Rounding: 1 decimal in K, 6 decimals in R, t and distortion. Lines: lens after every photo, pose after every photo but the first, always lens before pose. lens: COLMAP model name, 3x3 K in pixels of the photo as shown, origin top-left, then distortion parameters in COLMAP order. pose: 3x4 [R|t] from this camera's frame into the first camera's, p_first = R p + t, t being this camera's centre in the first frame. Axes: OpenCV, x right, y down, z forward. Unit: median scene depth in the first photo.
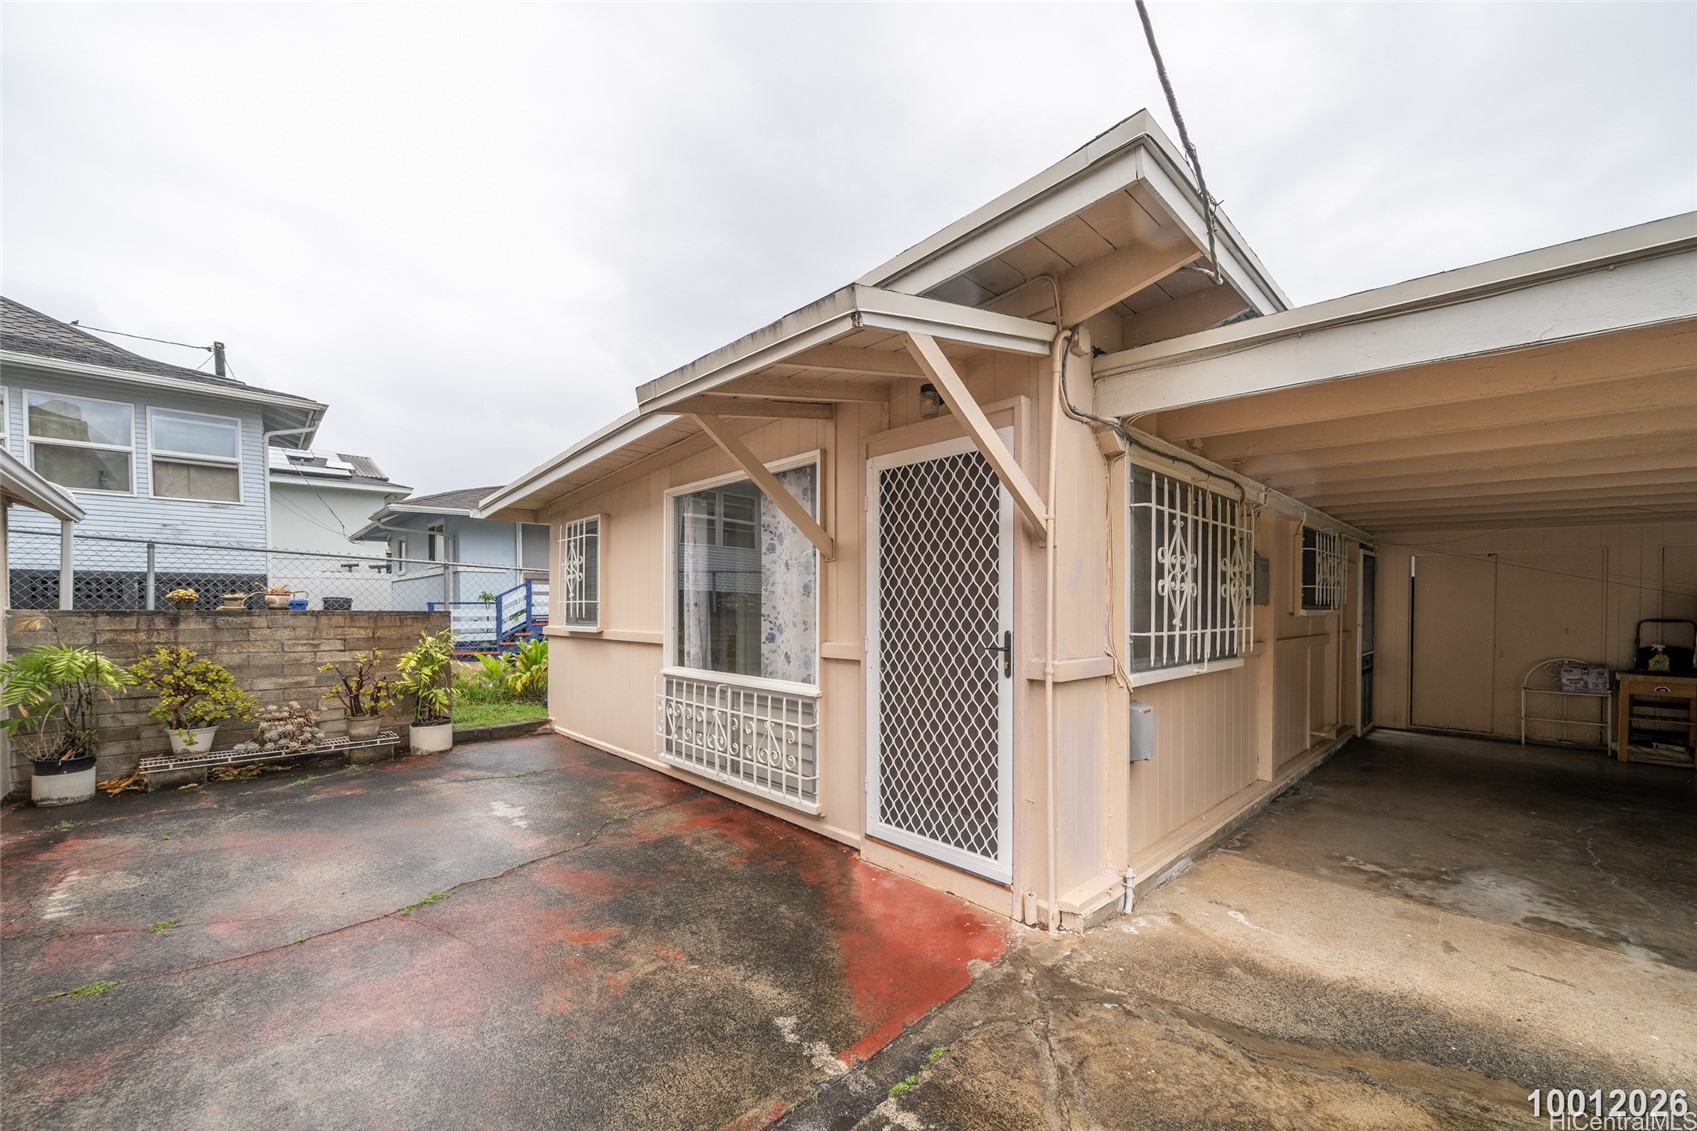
lens RADIAL K [[688.5, 0, 843.4], [0, 688.5, 619.6], [0, 0, 1]] dist [-0.001952, -0.000164]
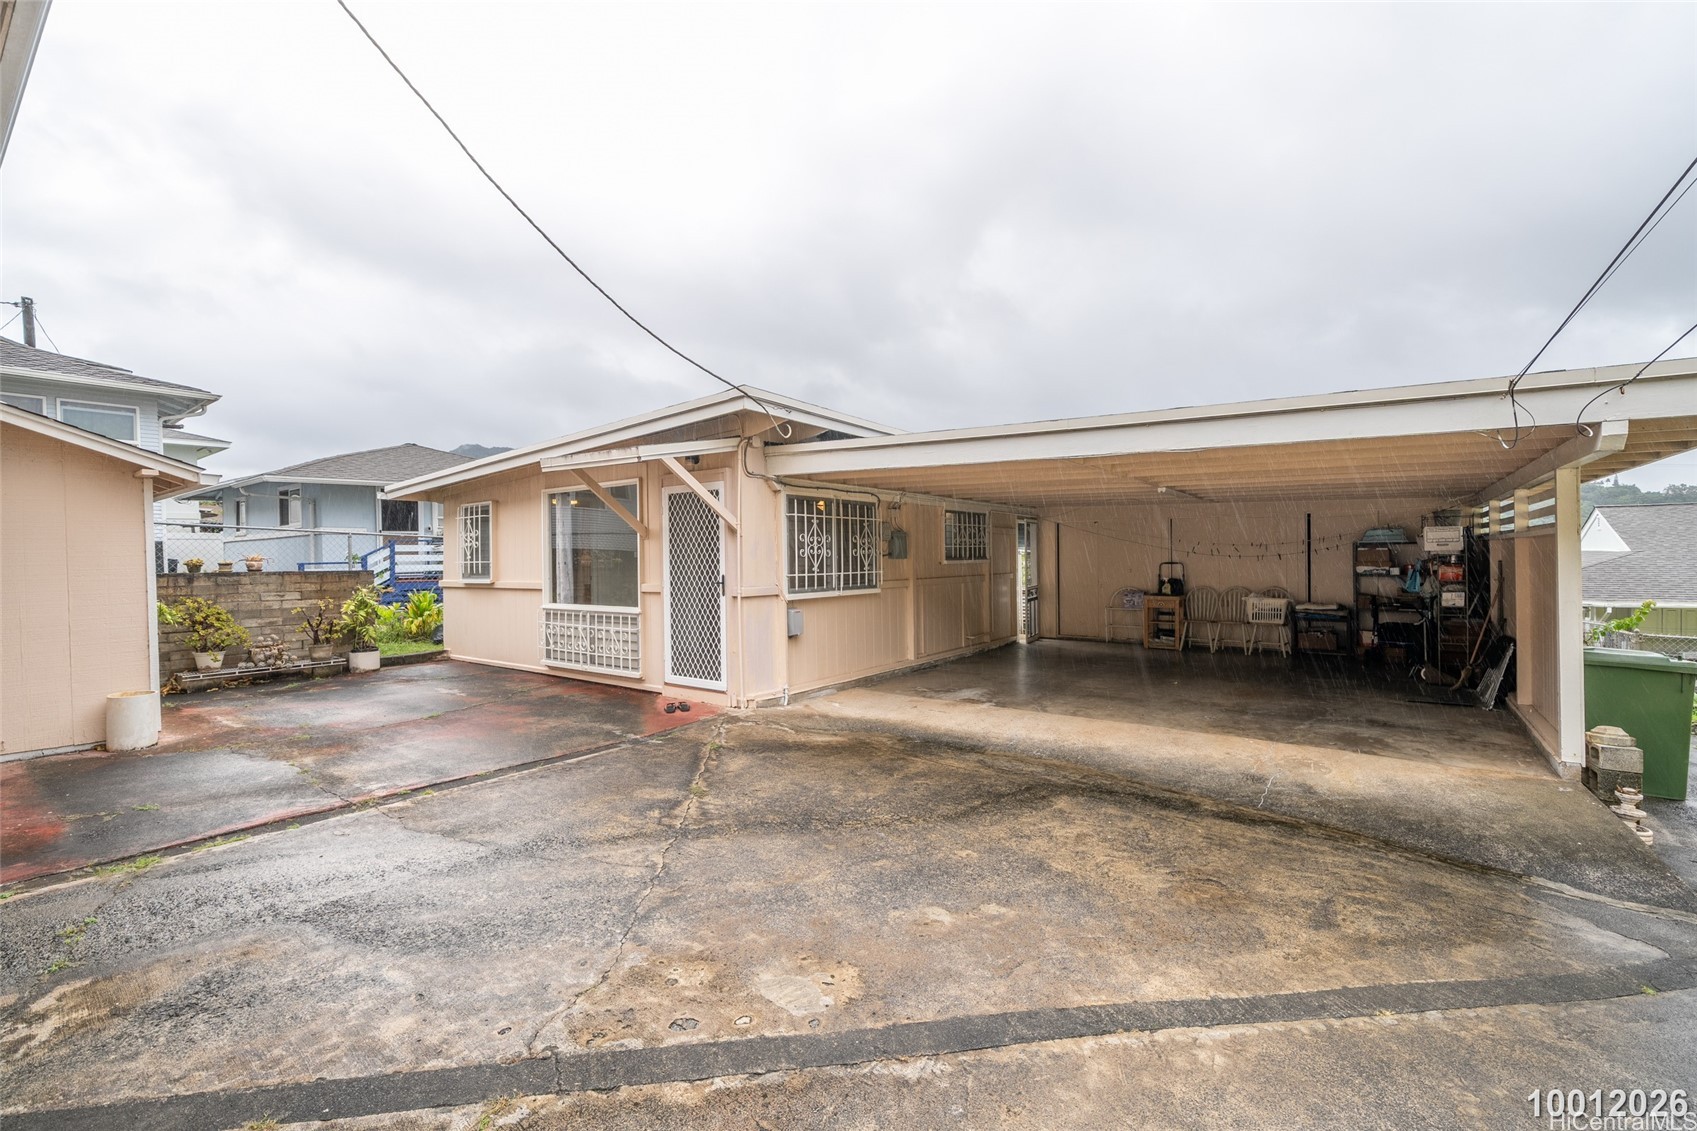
lens RADIAL K [[748.8, 0, 837.9], [0, 748.8, 563.8], [0, 0, 1]] dist [0.003942, -0.001521]
pose [[0.985422, -0.015973, 0.169379, 0.115986], [0.017760, 0.999801, -0.009040, 0.006163], [-0.169201, 0.011917, 0.985510, -0.825292]]
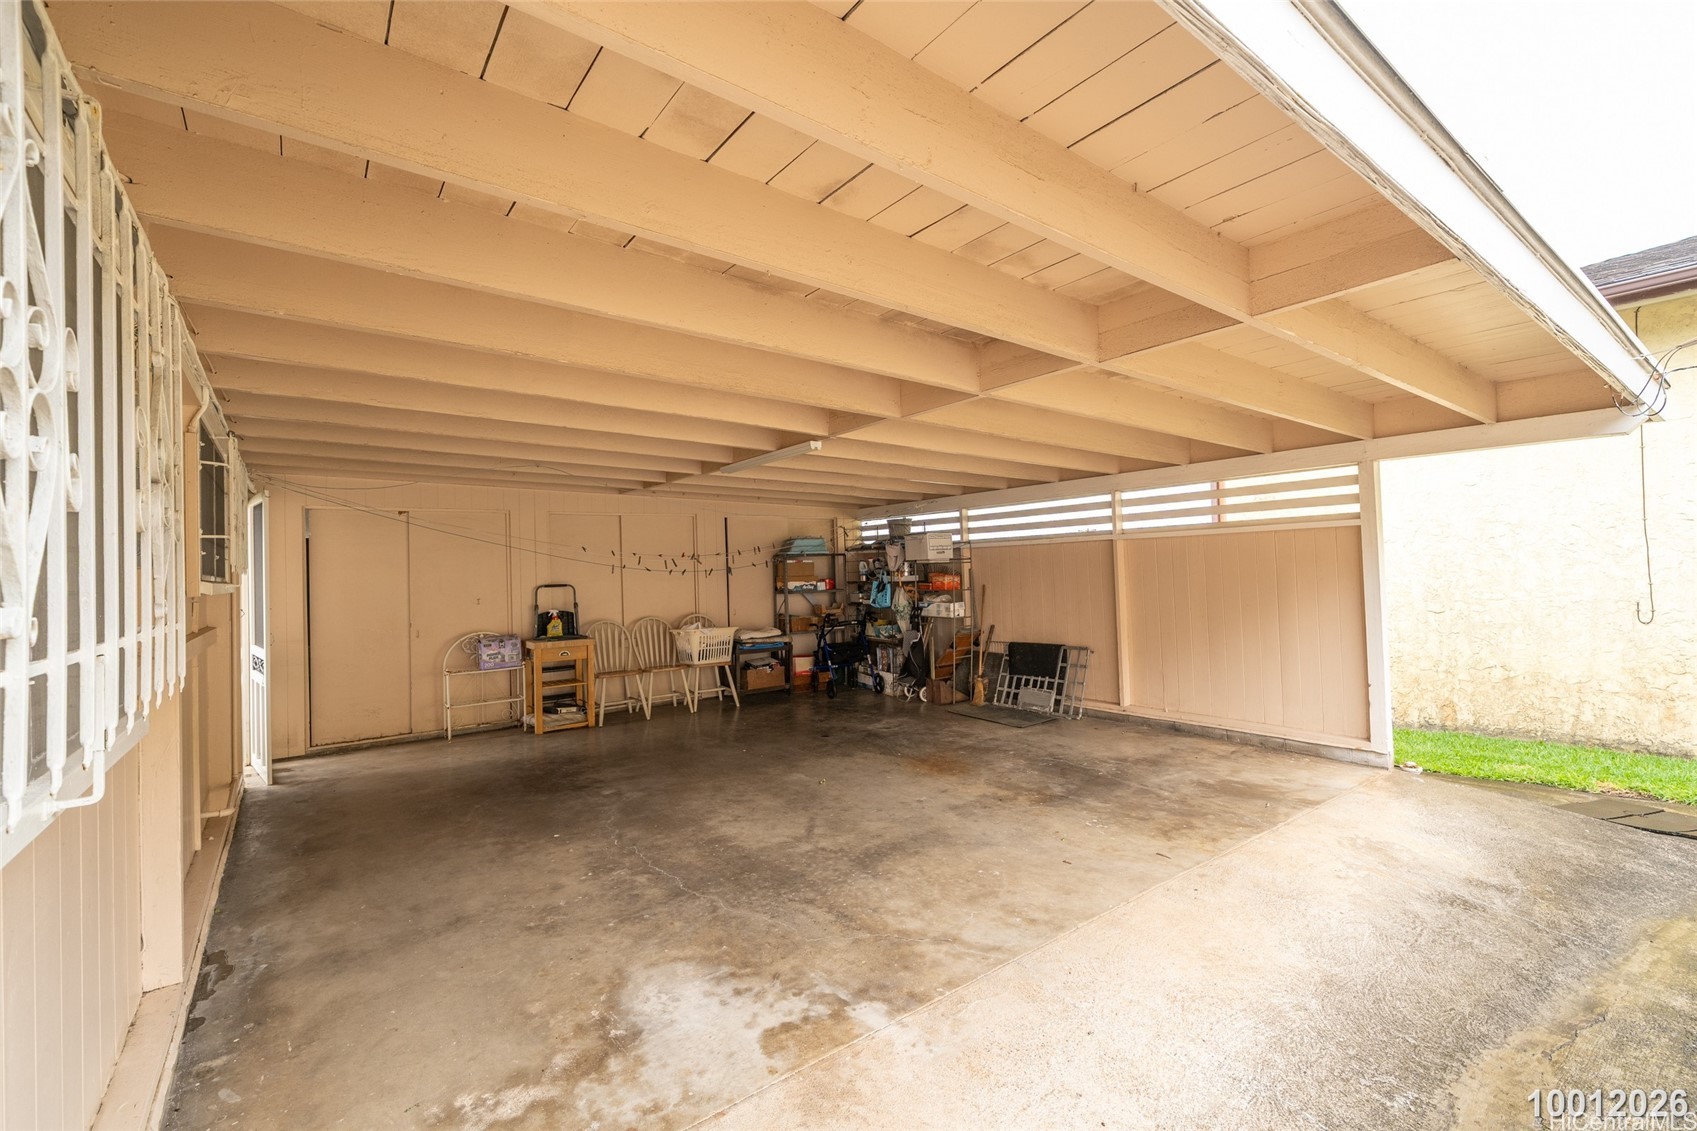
lens RADIAL K [[748.8, 0, 924.4], [0, 748.8, 546.2], [0, 0, 1]] dist [0.003942, -0.001521]
pose [[0.098232, 0.022035, 0.994920, 0.176896], [0.050451, 0.998359, -0.027092, 0.000584], [-0.993884, 0.052856, 0.096959, 0.432705]]
